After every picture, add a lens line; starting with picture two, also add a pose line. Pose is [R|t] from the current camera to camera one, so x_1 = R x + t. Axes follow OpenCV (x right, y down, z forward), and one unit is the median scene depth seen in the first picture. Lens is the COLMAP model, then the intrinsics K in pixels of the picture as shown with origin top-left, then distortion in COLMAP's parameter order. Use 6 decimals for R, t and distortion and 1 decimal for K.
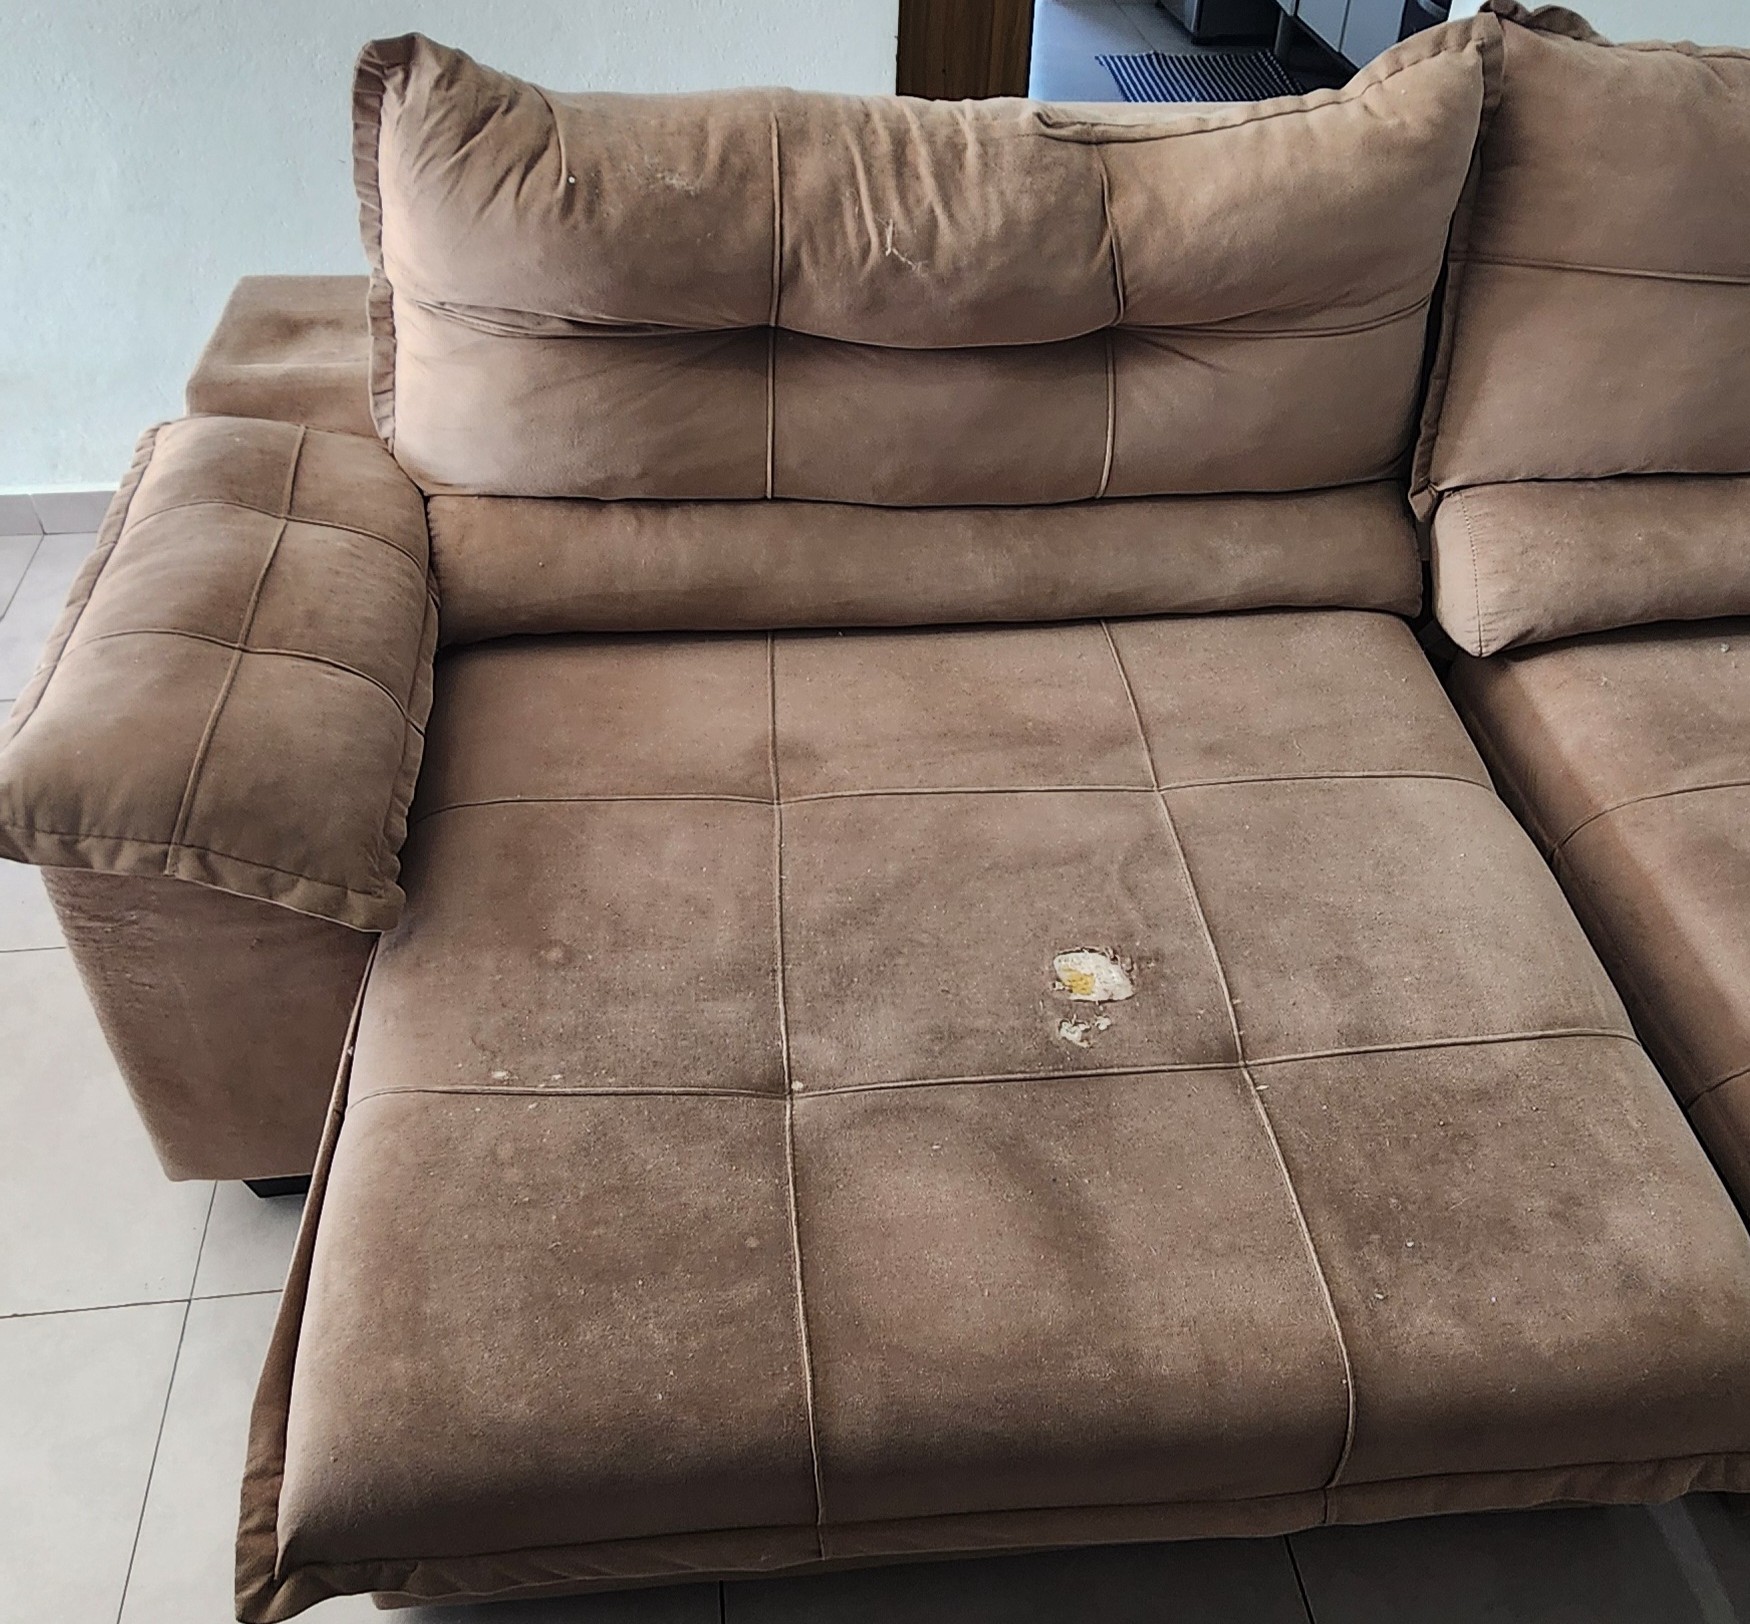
lens RADIAL K [[967.0, 0, 875.0], [0, 967.0, 812.0], [0, 0, 1]] dist [0.004279, 0.001796]
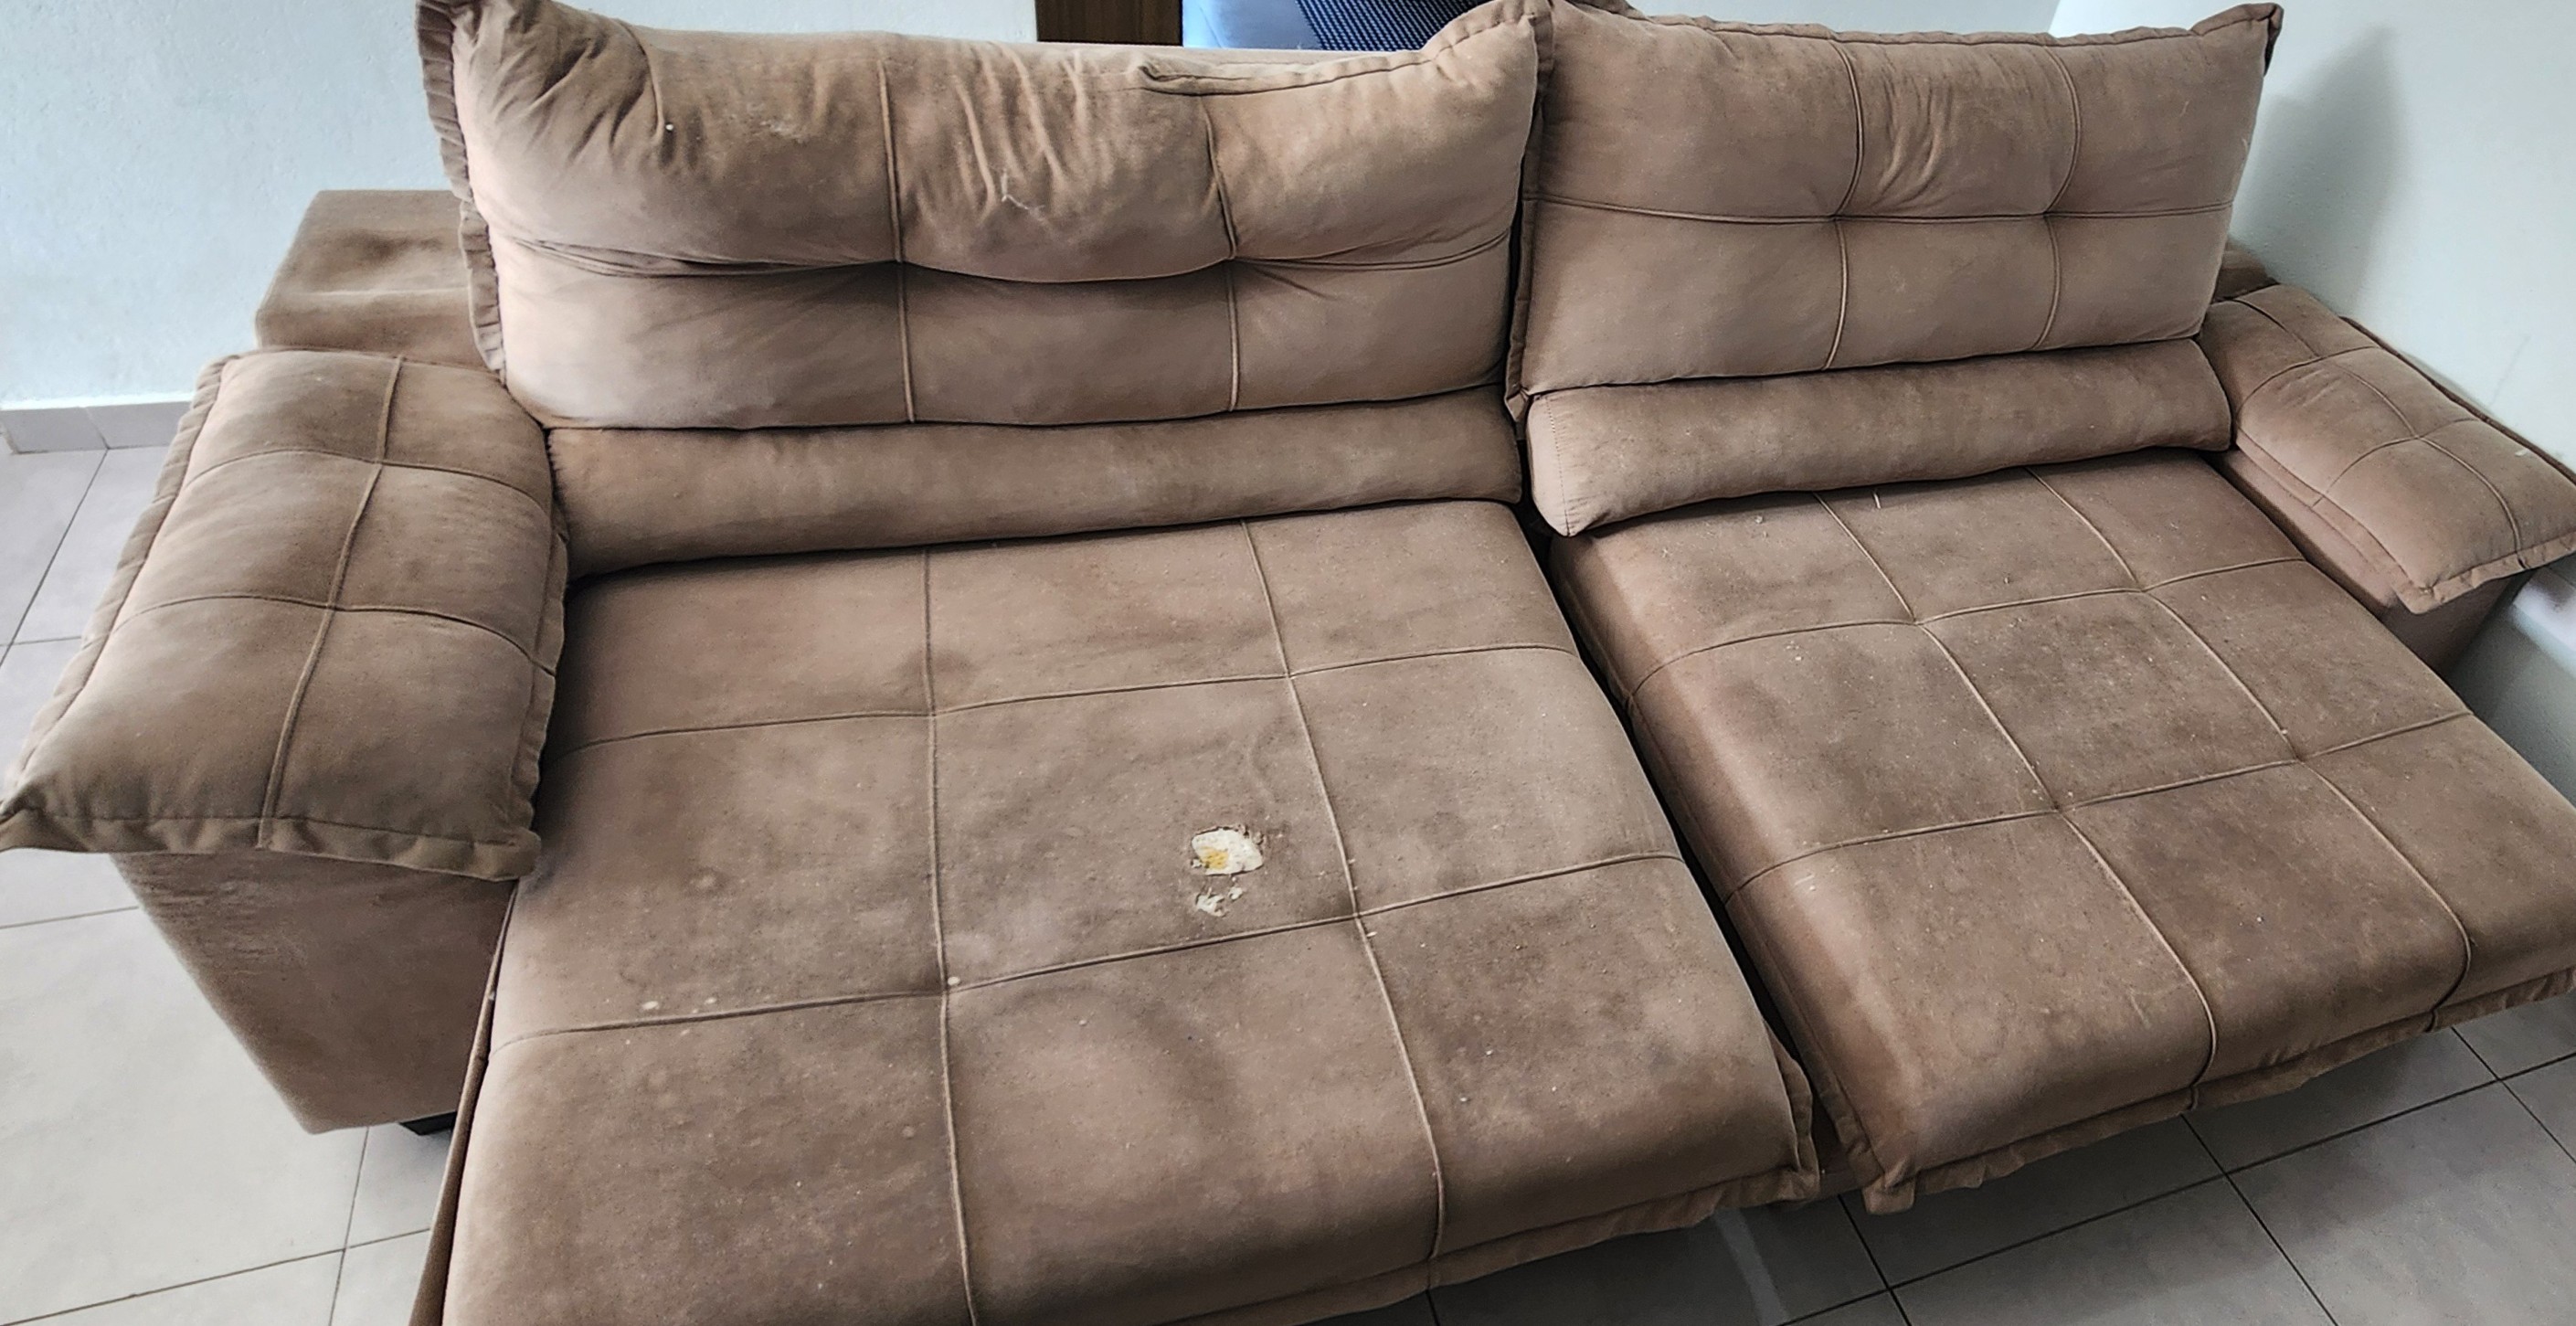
lens RADIAL K [[924.8, 0, 1288.0], [0, 924.8, 663.0], [0, 0, 1]] dist [0.005040, 0.000120]
pose [[0.985646, -0.055696, 0.159376, 0.132994], [0.050087, 0.997983, 0.038999, -0.089728], [-0.161227, -0.030457, 0.986447, -0.080087]]
